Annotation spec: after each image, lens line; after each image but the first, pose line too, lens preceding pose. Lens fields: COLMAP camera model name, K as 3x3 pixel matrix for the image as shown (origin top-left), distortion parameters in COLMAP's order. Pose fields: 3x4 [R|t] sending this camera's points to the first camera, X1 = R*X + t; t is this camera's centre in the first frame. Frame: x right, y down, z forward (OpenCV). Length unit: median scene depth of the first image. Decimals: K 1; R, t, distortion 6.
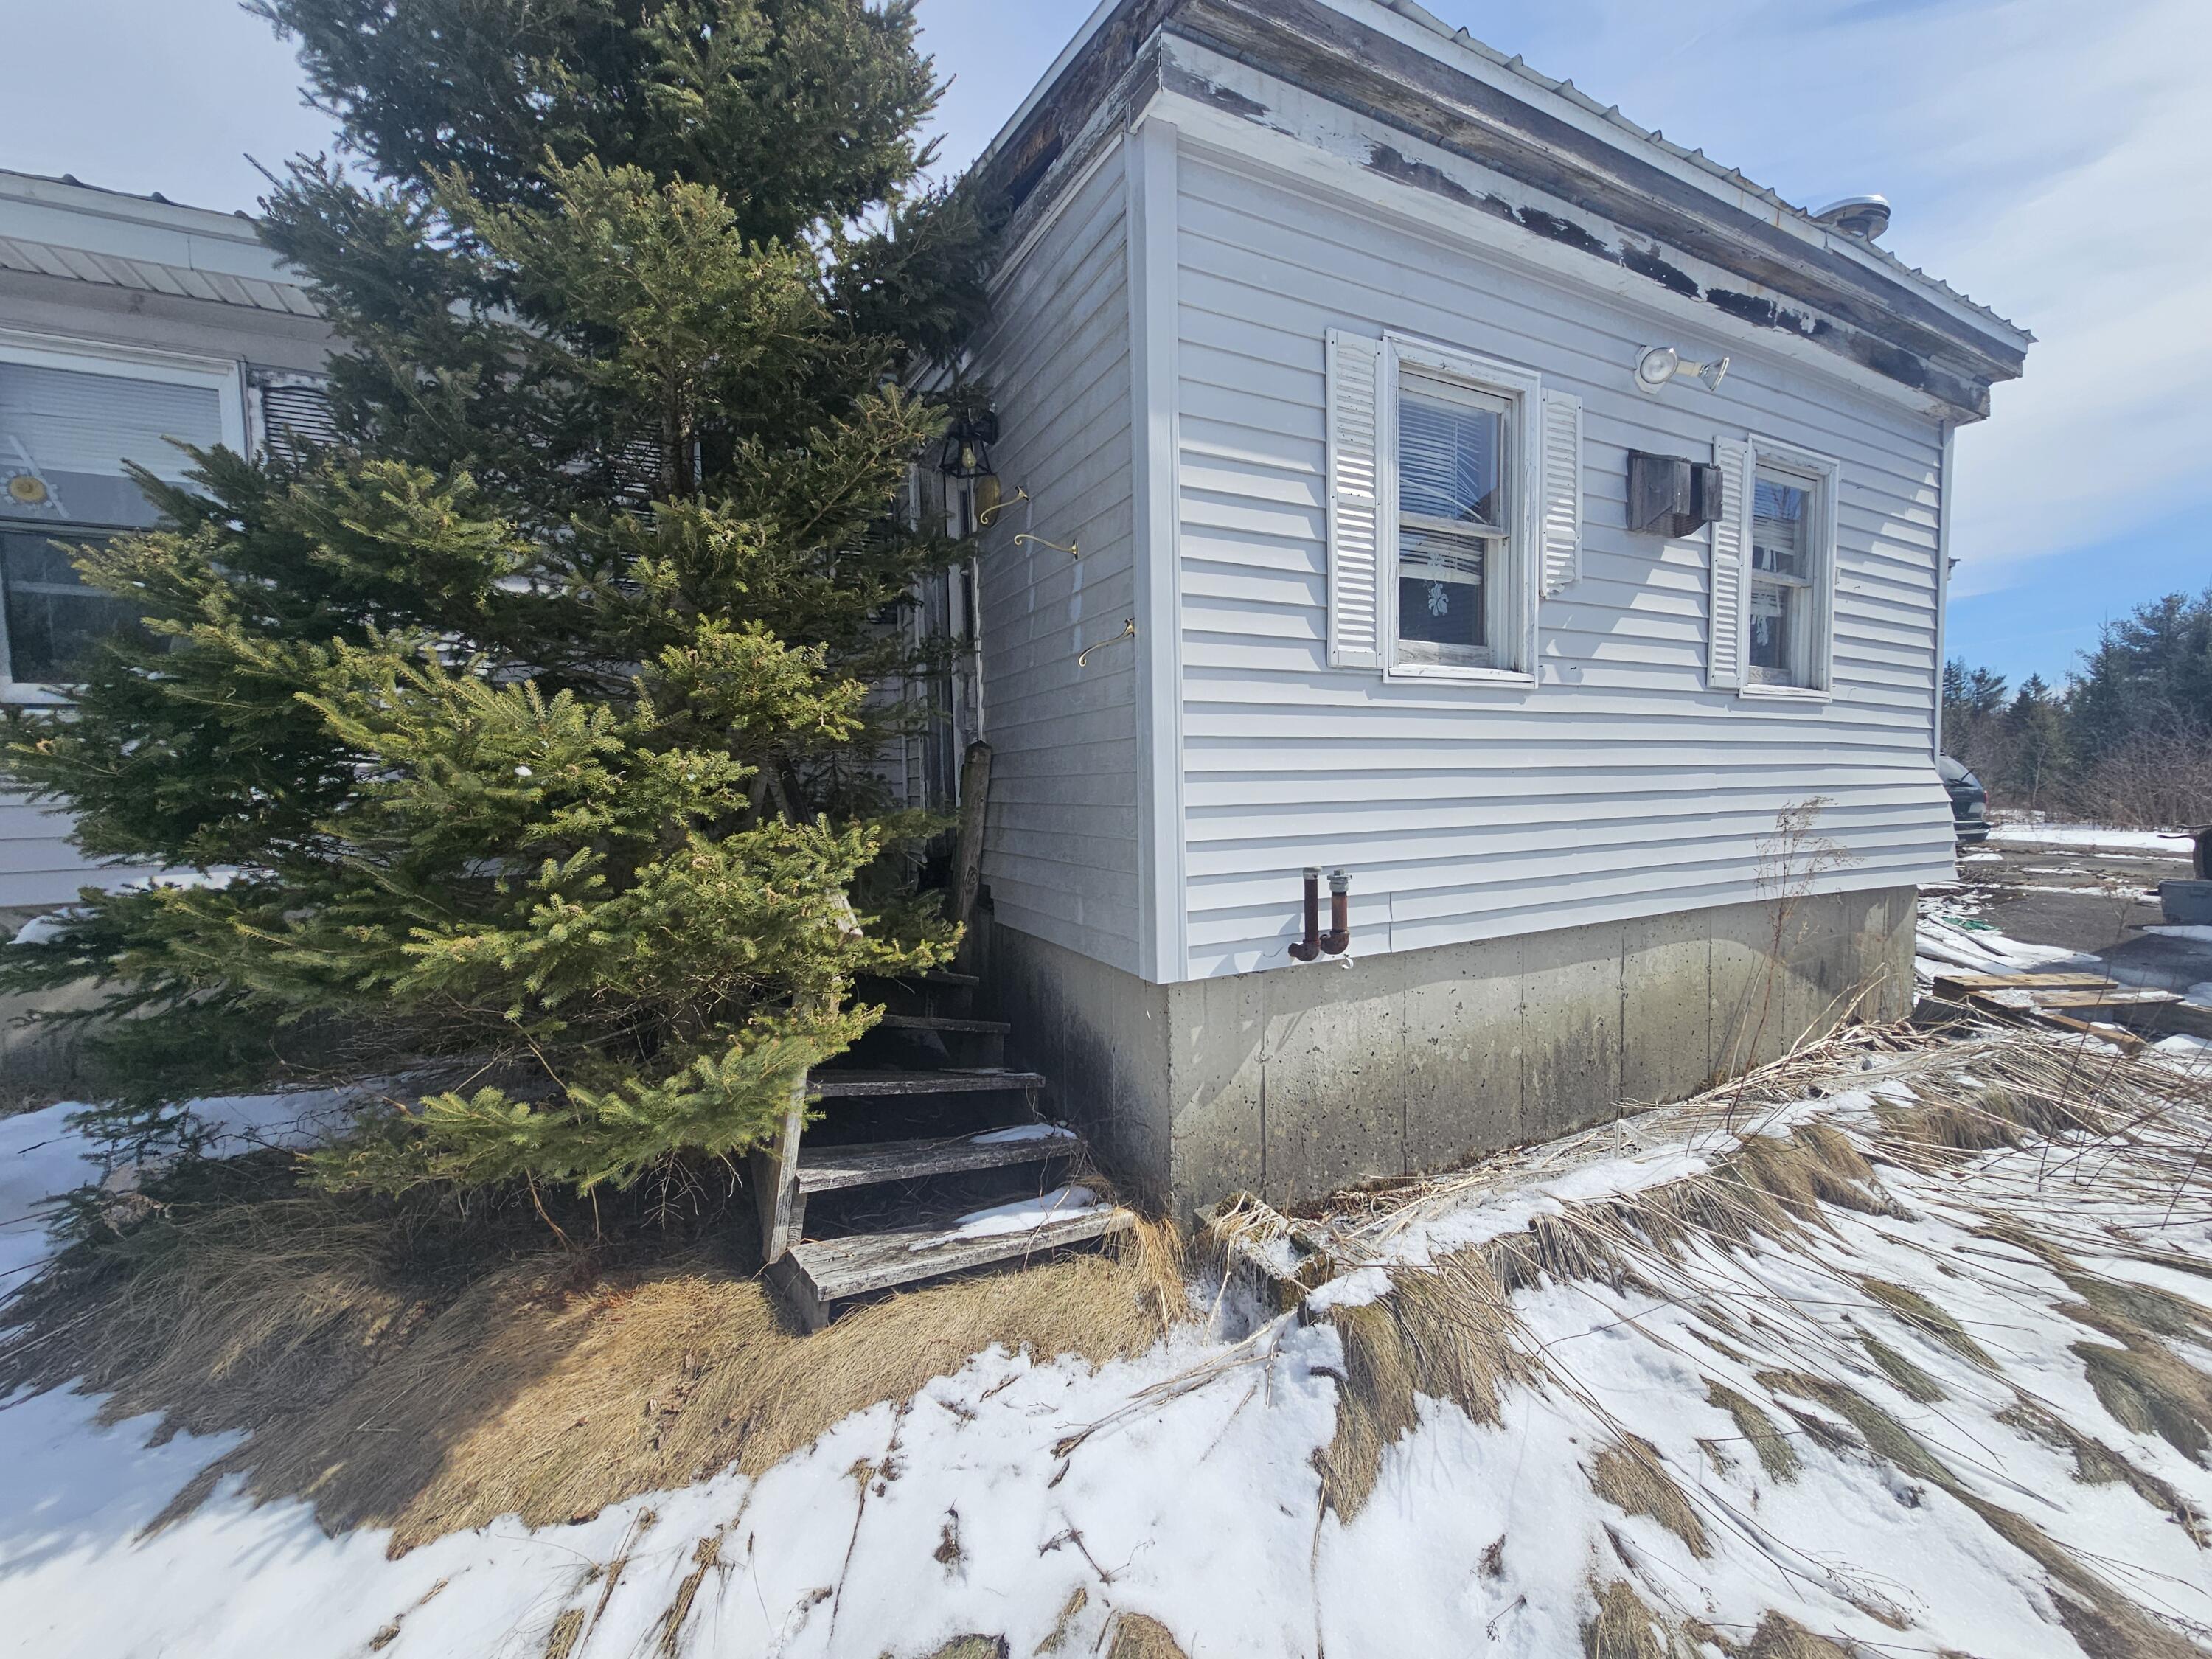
lens RADIAL K [[890.3, 0, 1134.6], [0, 890.3, 832.0], [0, 0, 1]] dist [0.002611, 0.000376]
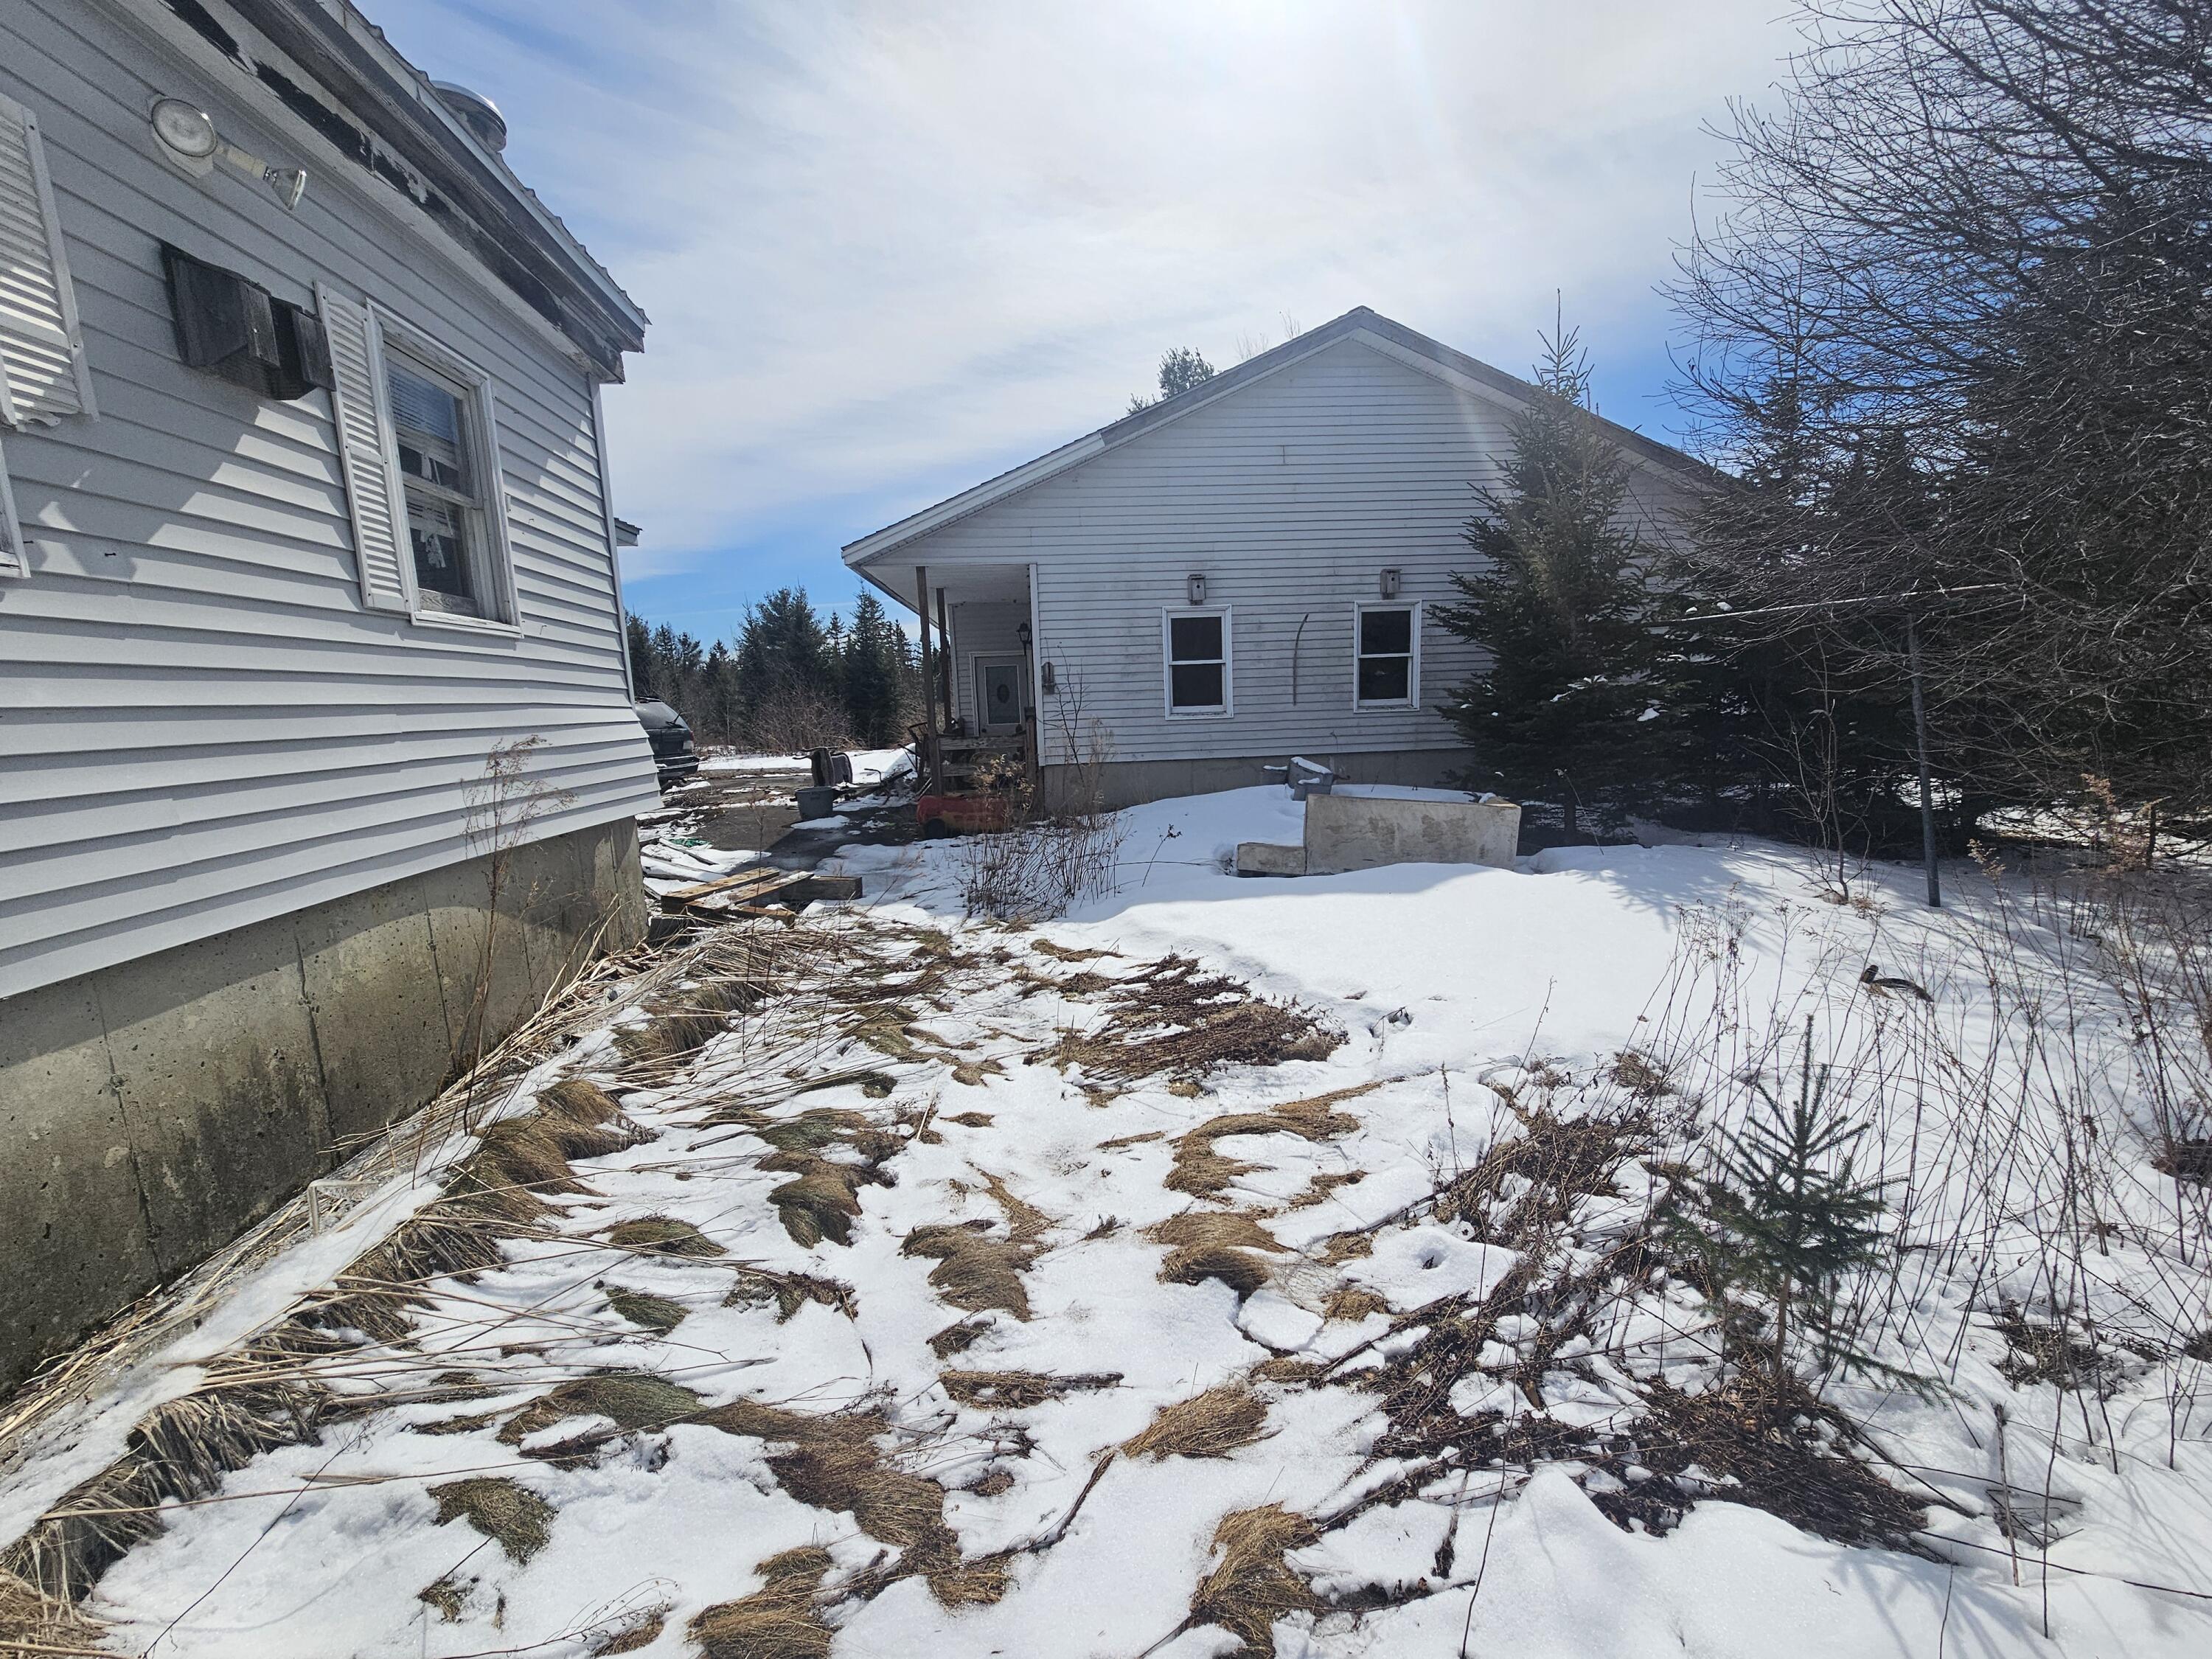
lens RADIAL K [[911.0, 0, 1106.0], [0, 911.0, 829.5], [0, 0, 1]] dist [-0.003293, 0.000099]
pose [[0.375768, -0.136268, 0.916640, 0.184761], [0.089099, 0.989860, 0.110628, 0.008840], [-0.922421, 0.040102, 0.384099, 0.117645]]
